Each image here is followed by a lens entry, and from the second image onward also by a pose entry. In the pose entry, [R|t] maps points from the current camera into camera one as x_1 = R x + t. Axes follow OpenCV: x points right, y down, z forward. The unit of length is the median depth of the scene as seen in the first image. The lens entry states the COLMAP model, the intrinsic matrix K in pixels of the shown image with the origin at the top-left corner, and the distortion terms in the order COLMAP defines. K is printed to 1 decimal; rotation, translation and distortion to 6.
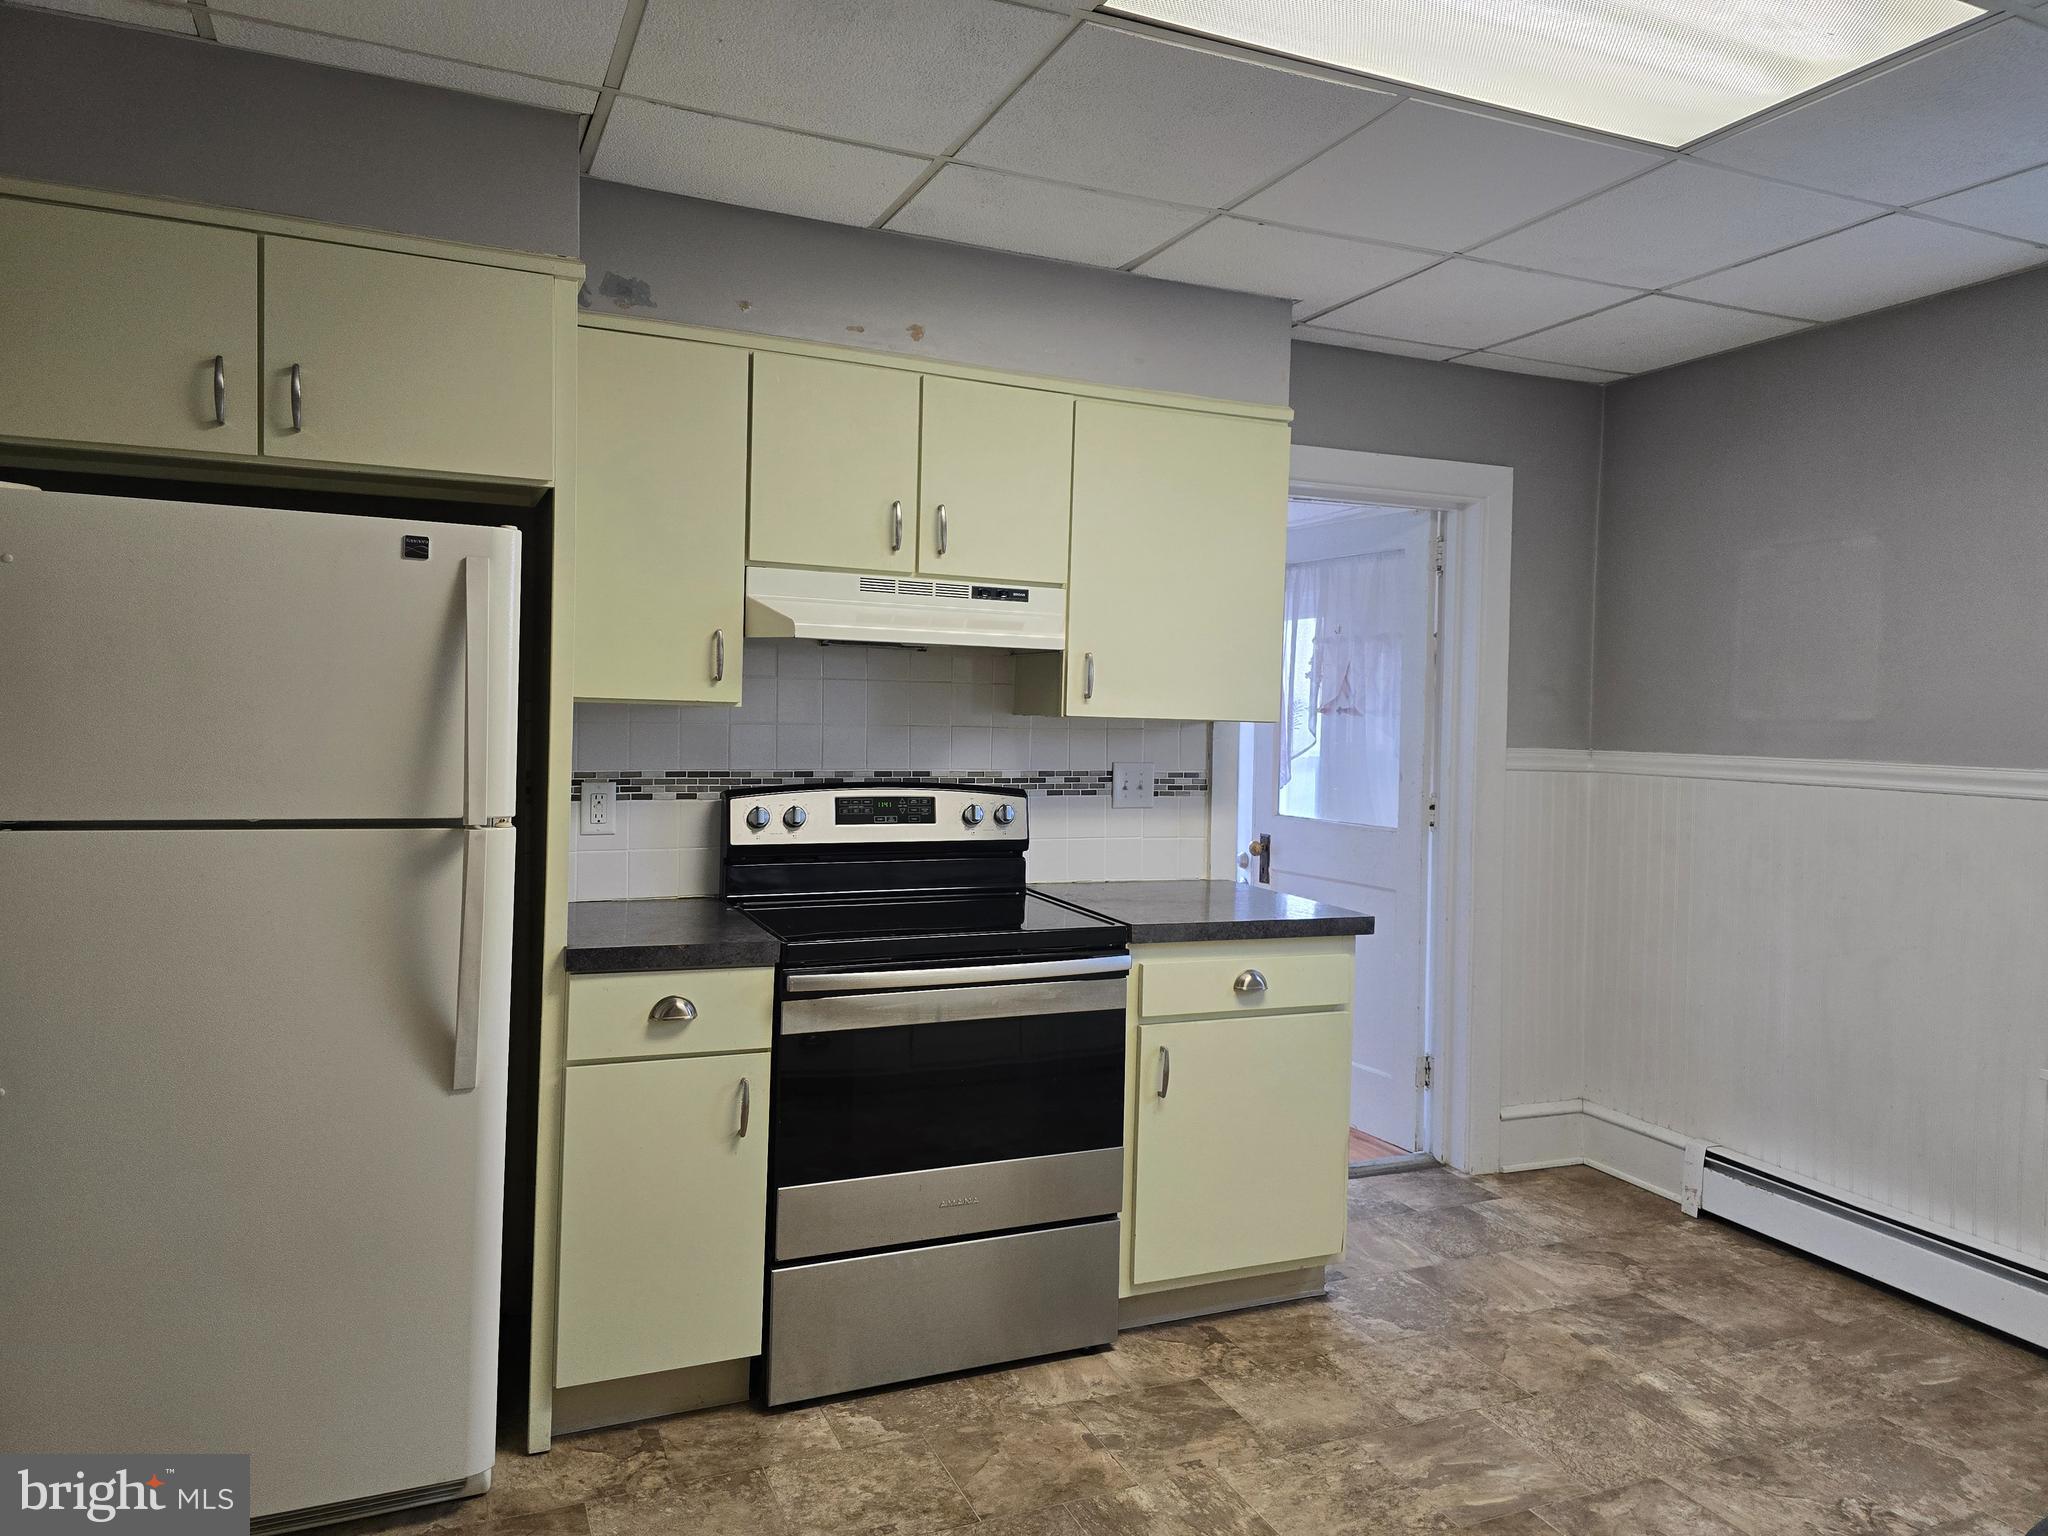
lens RADIAL K [[1371.8, 0, 1024.6], [0, 1371.8, 731.4], [0, 0, 1]] dist [0.071757, -0.062115]
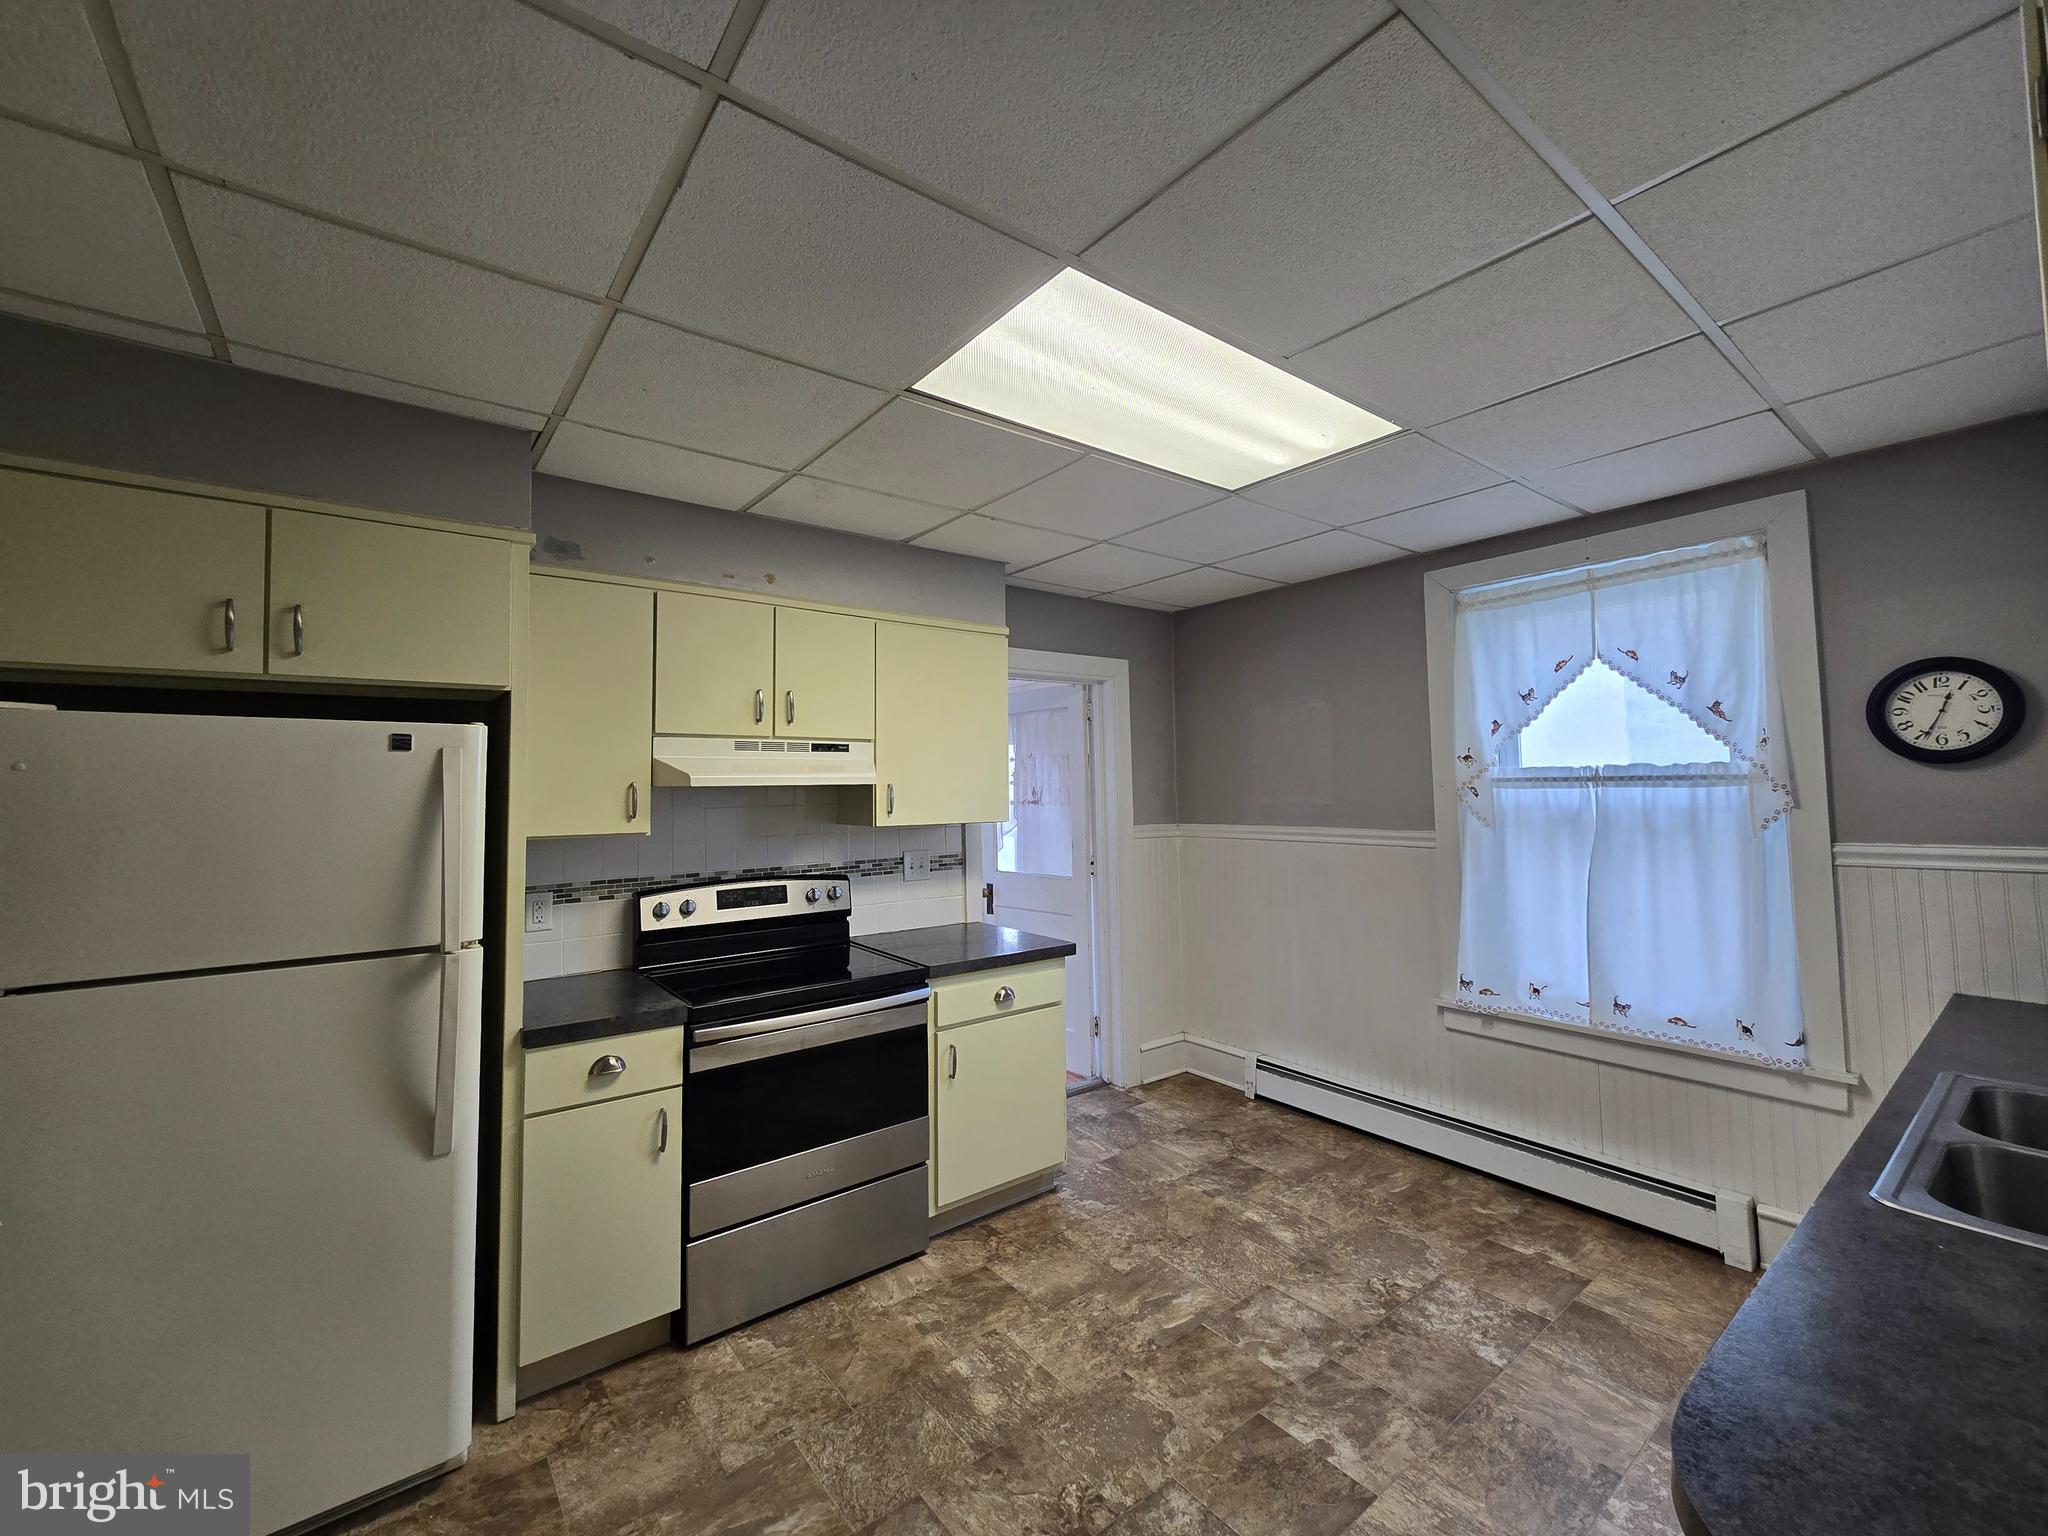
lens RADIAL K [[839.1, 0, 1015.6], [0, 839.1, 744.2], [0, 0, 1]] dist [-0.002856, -0.000307]
pose [[0.970059, -0.026497, 0.241418, -0.049567], [0.042899, 0.997095, -0.062936, -0.043745], [-0.239049, 0.071408, 0.968378, 0.068402]]
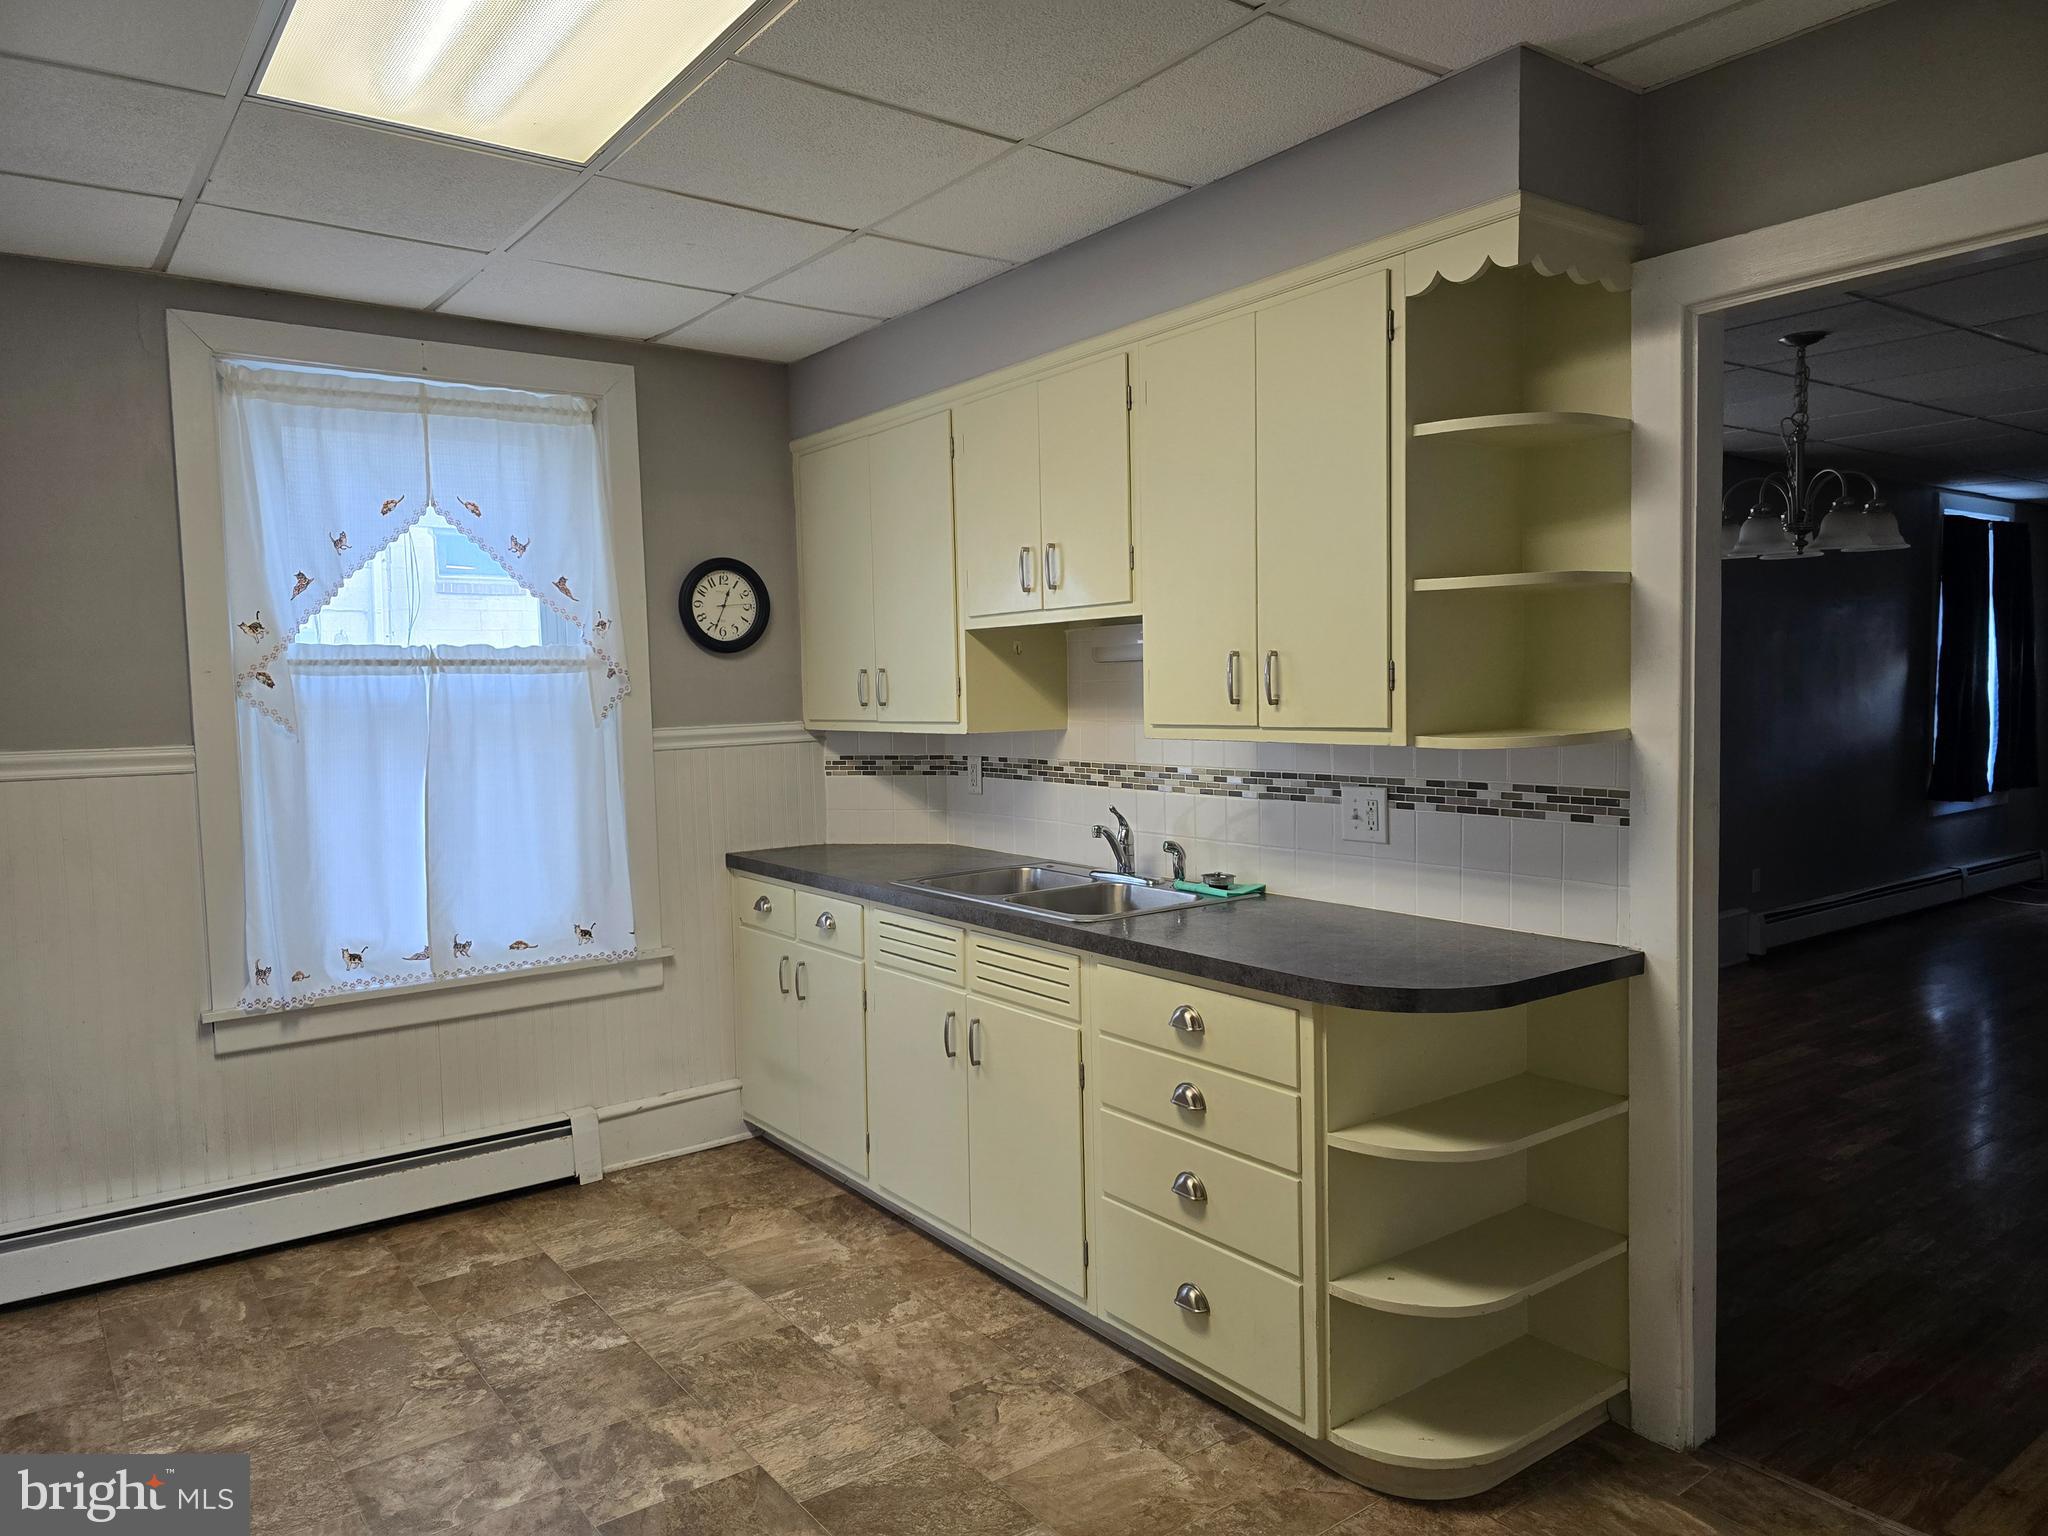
lens RADIAL K [[1374.7, 0, 1024.0], [0, 1374.7, 768.0], [0, 0, 1]] dist [0.062600, -0.050871]
pose [[-0.220468, -0.079848, 0.972120, -0.525649], [0.030003, 0.995617, 0.088582, -0.035993], [-0.974933, 0.048696, -0.217107, 0.648984]]
